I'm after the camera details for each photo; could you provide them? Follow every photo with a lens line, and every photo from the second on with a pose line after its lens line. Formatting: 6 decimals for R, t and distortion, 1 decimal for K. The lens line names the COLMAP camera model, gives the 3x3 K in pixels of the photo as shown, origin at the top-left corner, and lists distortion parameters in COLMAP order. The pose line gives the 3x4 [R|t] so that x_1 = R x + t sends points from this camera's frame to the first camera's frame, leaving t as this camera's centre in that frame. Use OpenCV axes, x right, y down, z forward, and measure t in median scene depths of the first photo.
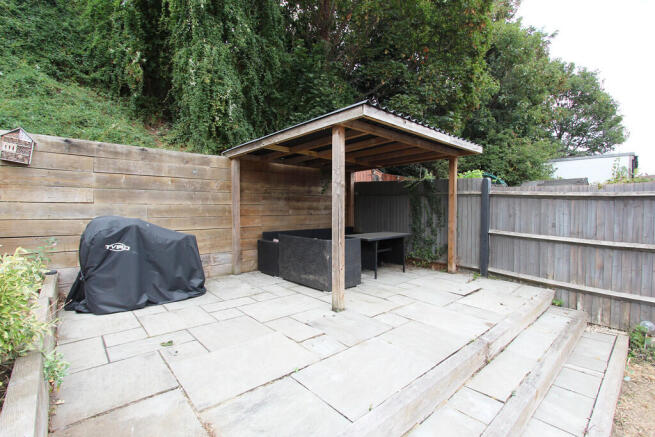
lens RADIAL K [[305.8, 0, 332.0], [0, 305.8, 218.6], [0, 0, 1]] dist [-0.013403, 0.002588]
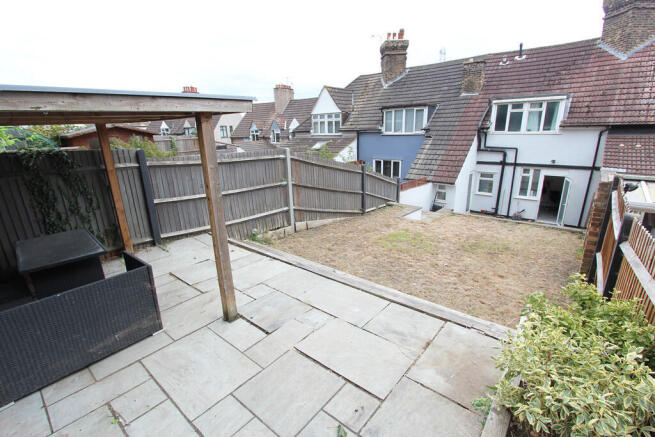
lens RADIAL K [[305.8, 0, 328.9], [0, 305.8, 221.3], [0, 0, 1]] dist [-0.013403, 0.002588]
pose [[-0.149051, -0.280543, 0.948198, -0.527235], [0.054708, 0.955101, 0.291185, -0.151514], [-0.987315, 0.095276, -0.127011, 0.509358]]
